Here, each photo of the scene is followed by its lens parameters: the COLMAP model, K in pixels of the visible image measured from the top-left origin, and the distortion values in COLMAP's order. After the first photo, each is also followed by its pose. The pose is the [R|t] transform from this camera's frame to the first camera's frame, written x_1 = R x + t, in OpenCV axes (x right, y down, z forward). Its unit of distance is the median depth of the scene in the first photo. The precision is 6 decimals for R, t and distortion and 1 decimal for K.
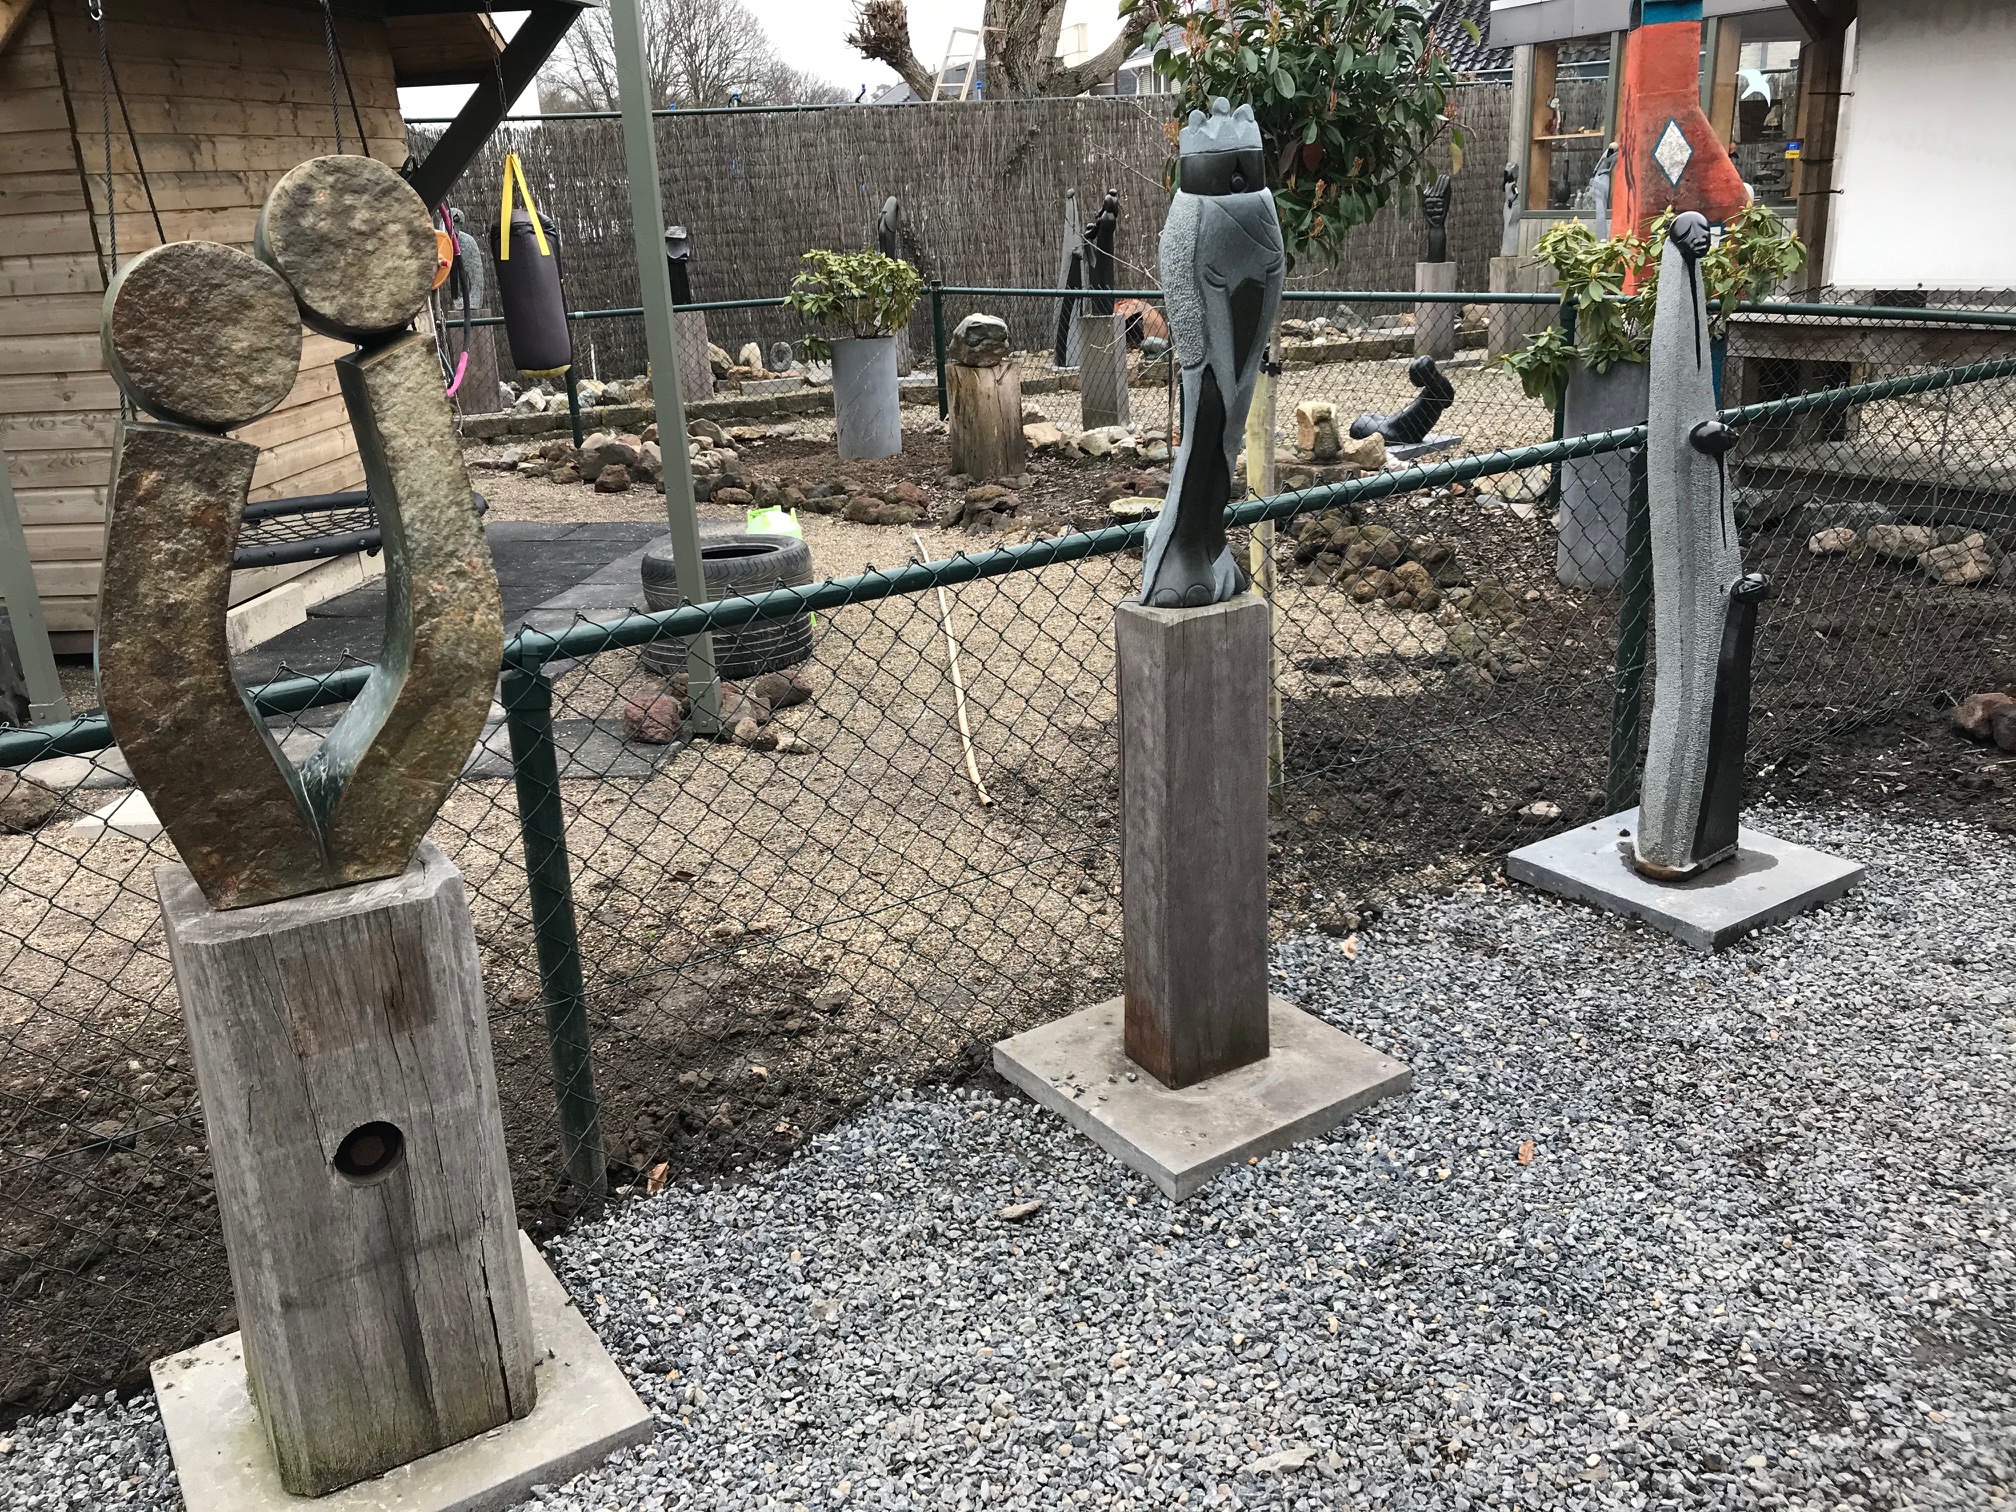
lens RADIAL K [[1656.2, 0, 1008.0], [0, 1656.2, 756.0], [0, 0, 1]] dist [0.007496, 0.000369]
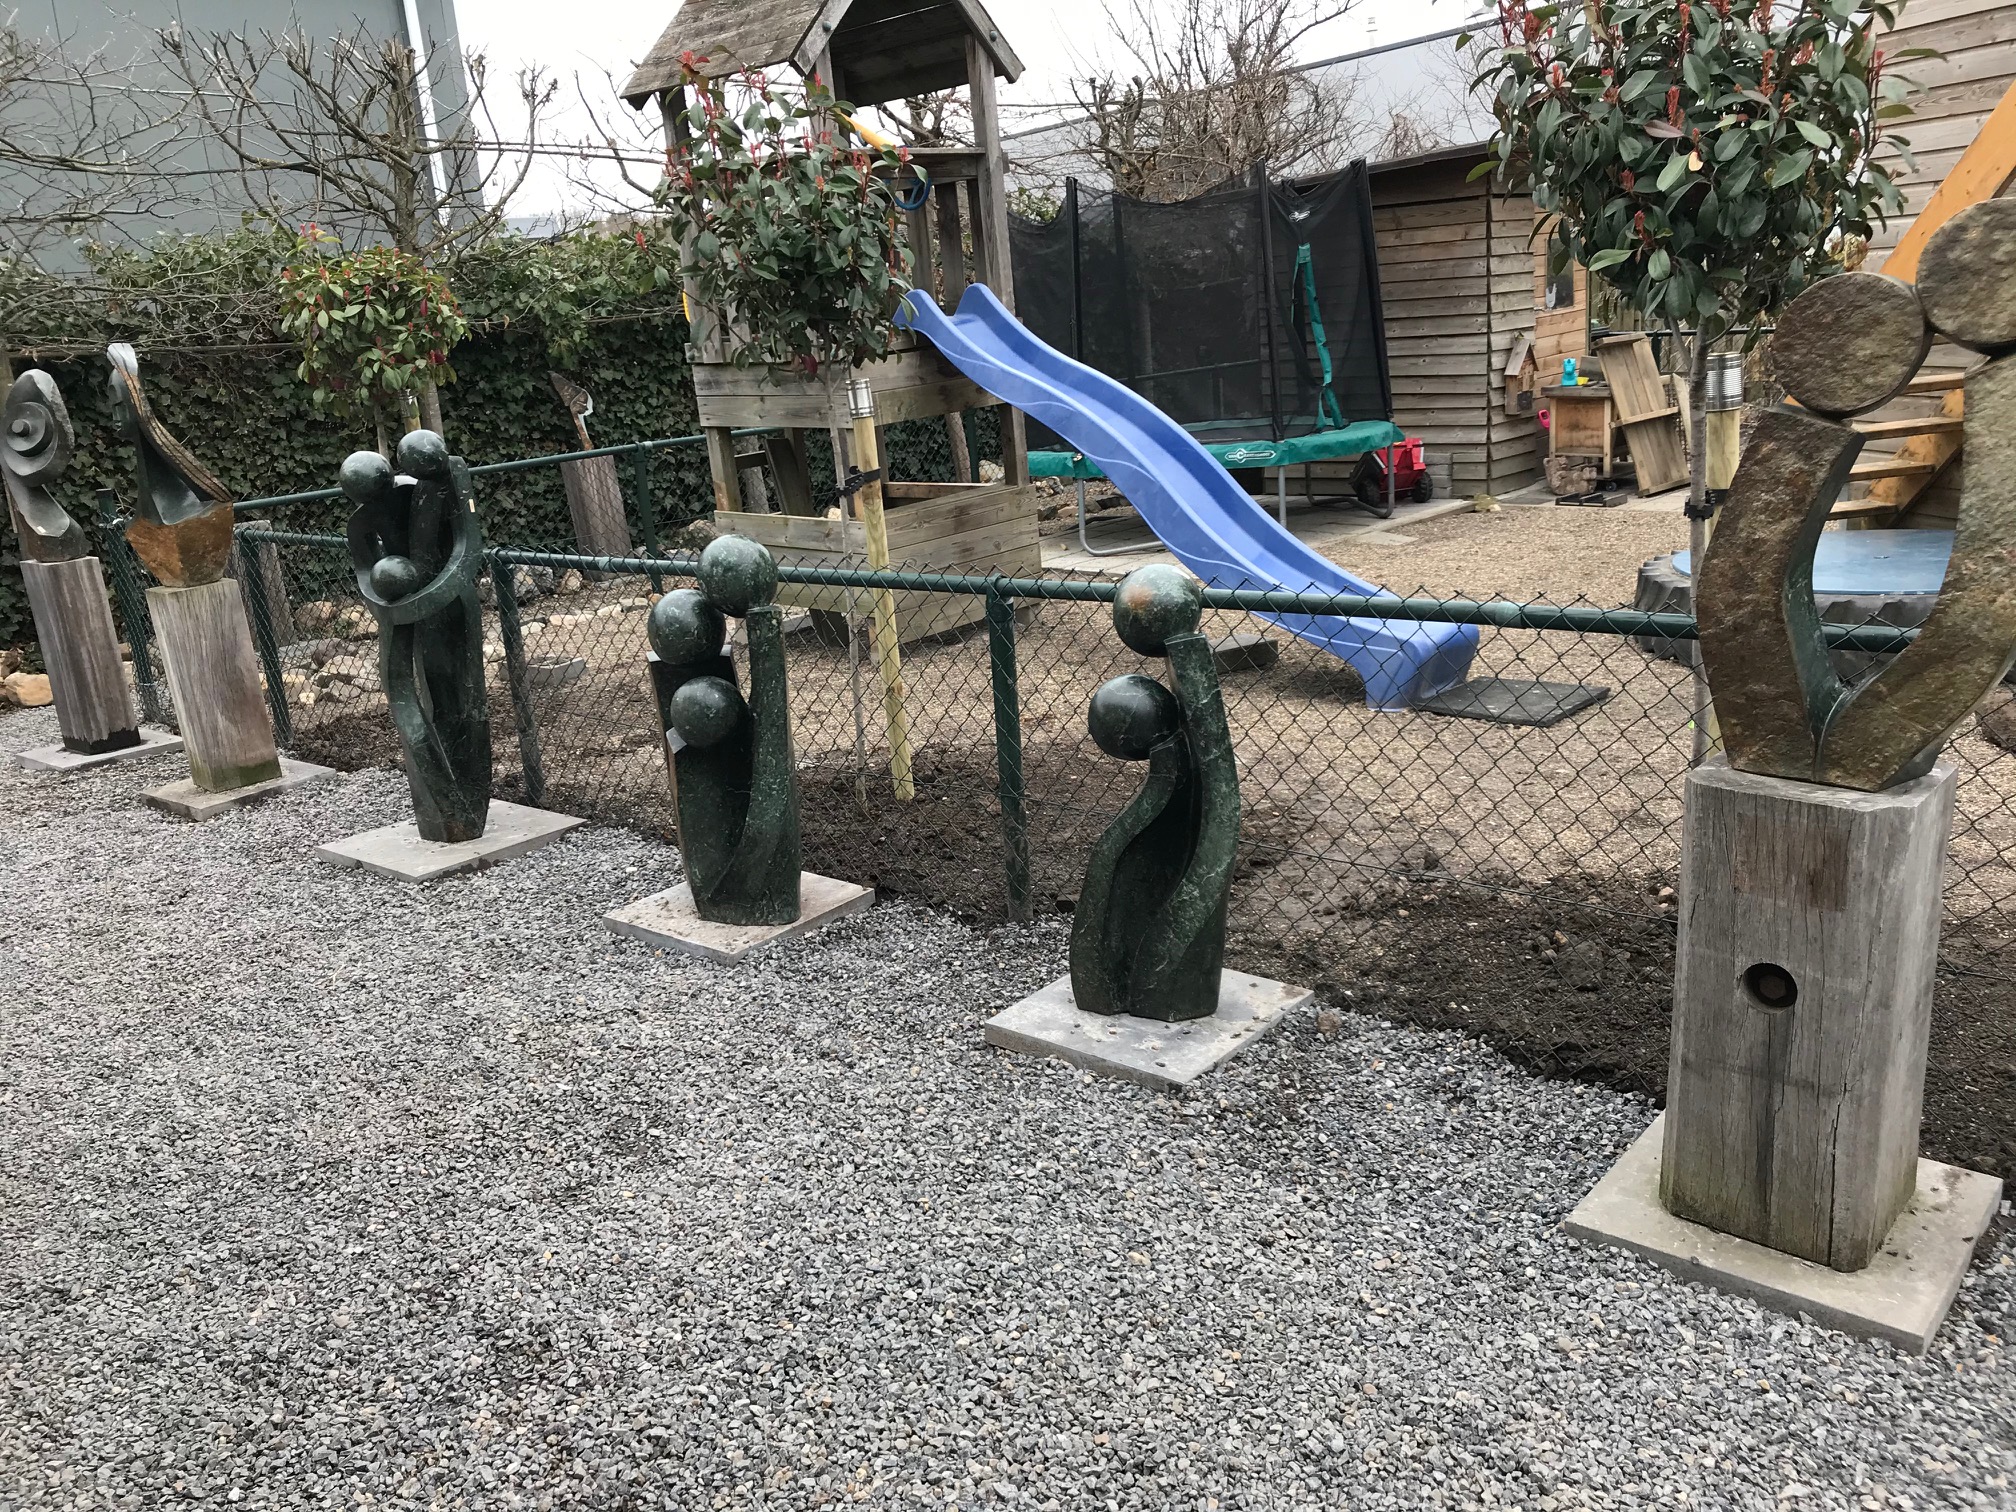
lens RADIAL K [[1656.2, 0, 1008.0], [0, 1656.2, 756.0], [0, 0, 1]] dist [0.007496, 0.000369]
pose [[0.278024, 0.286490, -0.916857, 0.571806], [-0.244949, 0.944078, 0.220719, -0.067092], [0.928818, 0.163218, 0.332651, 0.003170]]
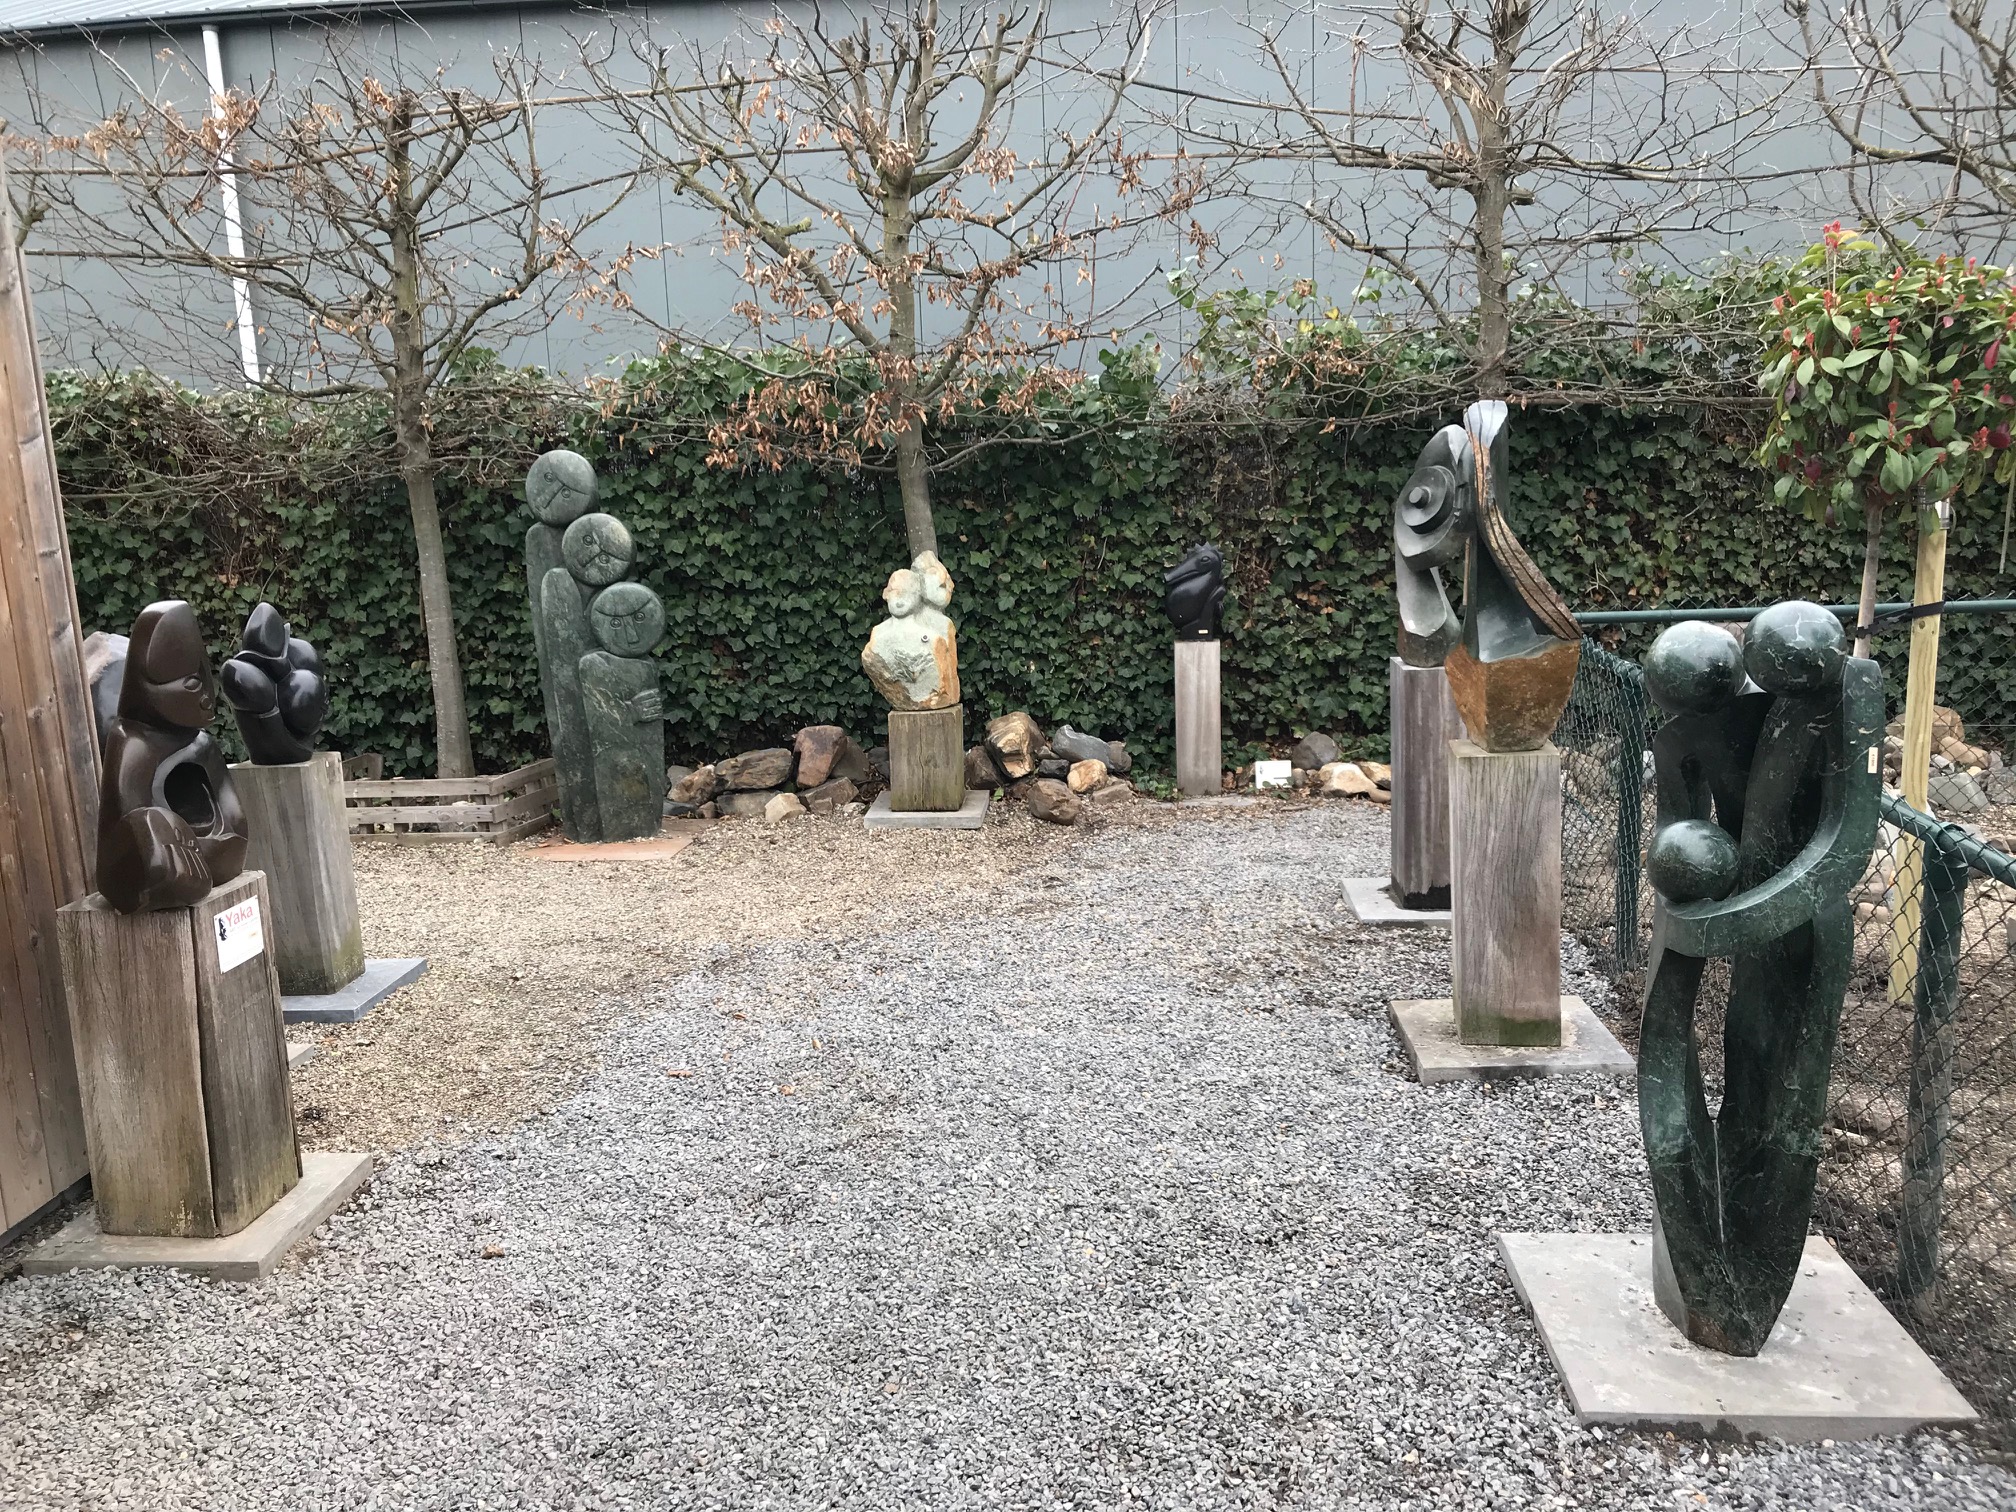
lens RADIAL K [[1656.2, 0, 1008.0], [0, 1656.2, 756.0], [0, 0, 1]] dist [0.007496, 0.000369]
pose [[-0.603736, 0.226449, -0.764345, -0.755220], [-0.184923, 0.892870, 0.410592, -0.064108], [0.775439, 0.389234, -0.497183, 0.139096]]
